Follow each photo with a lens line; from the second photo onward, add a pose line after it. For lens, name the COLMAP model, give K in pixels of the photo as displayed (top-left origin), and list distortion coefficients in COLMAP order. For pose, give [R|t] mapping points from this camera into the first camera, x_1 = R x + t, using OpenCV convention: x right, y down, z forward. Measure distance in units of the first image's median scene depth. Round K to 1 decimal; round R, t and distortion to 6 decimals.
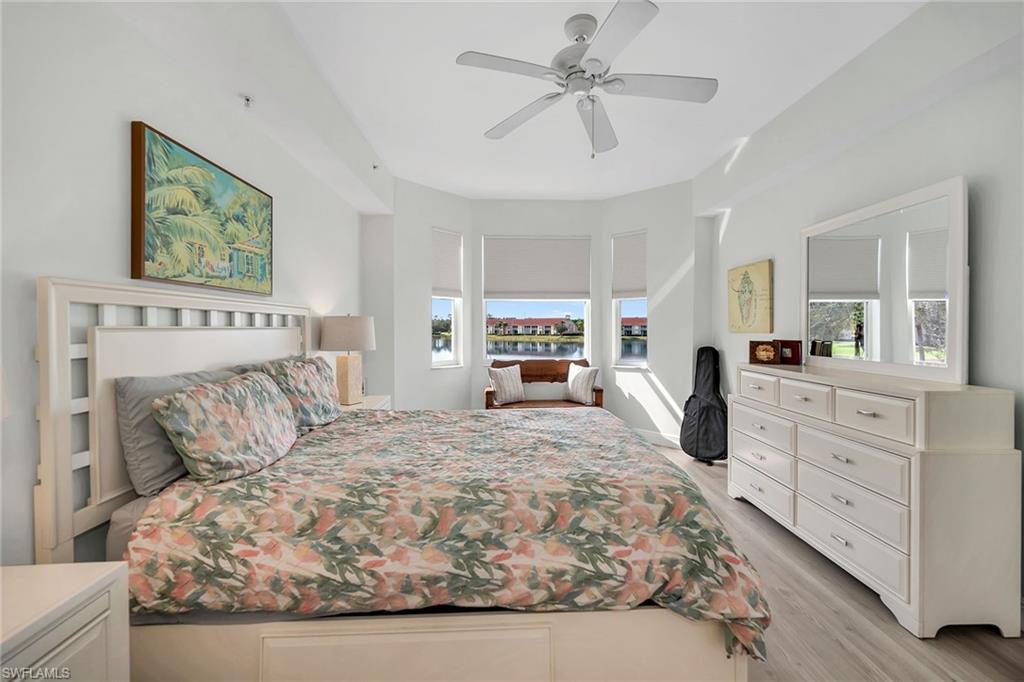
lens RADIAL K [[418.6, 0, 507.4], [0, 418.6, 332.6], [0, 0, 1]] dist [0.000035, -0.000086]
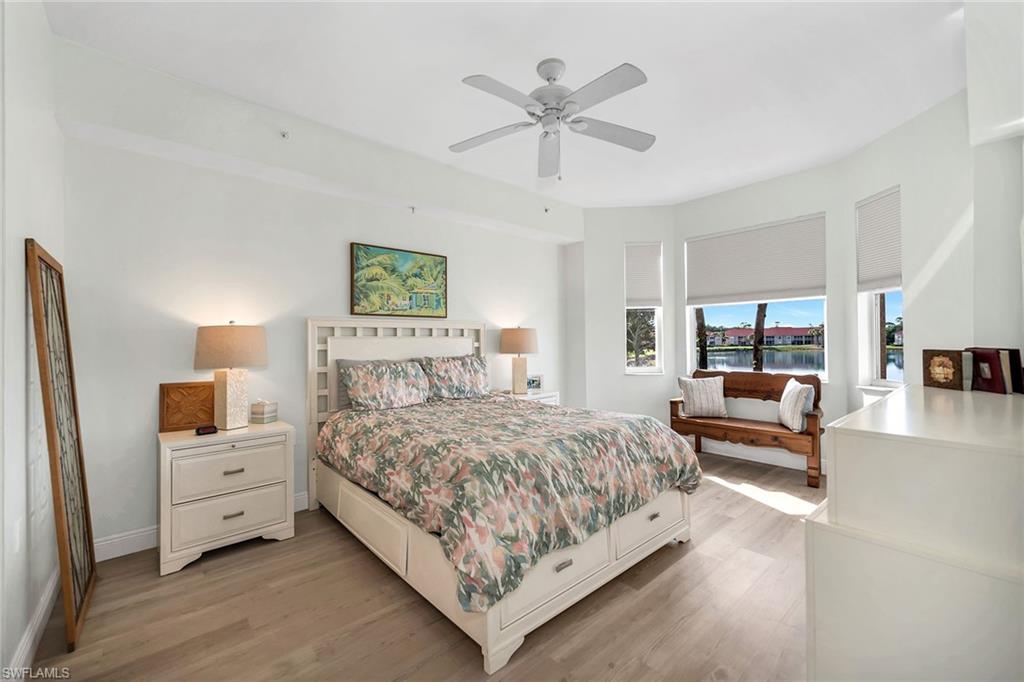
lens RADIAL K [[411.8, 0, 512.0], [0, 411.8, 341.0], [0, 0, 1]] dist [-0.000053, 0.000008]
pose [[0.634711, -0.005650, -0.772729, 1.024473], [-0.000380, 0.999971, -0.007624, 0.018886], [0.772749, 0.005133, 0.634691, 0.226404]]
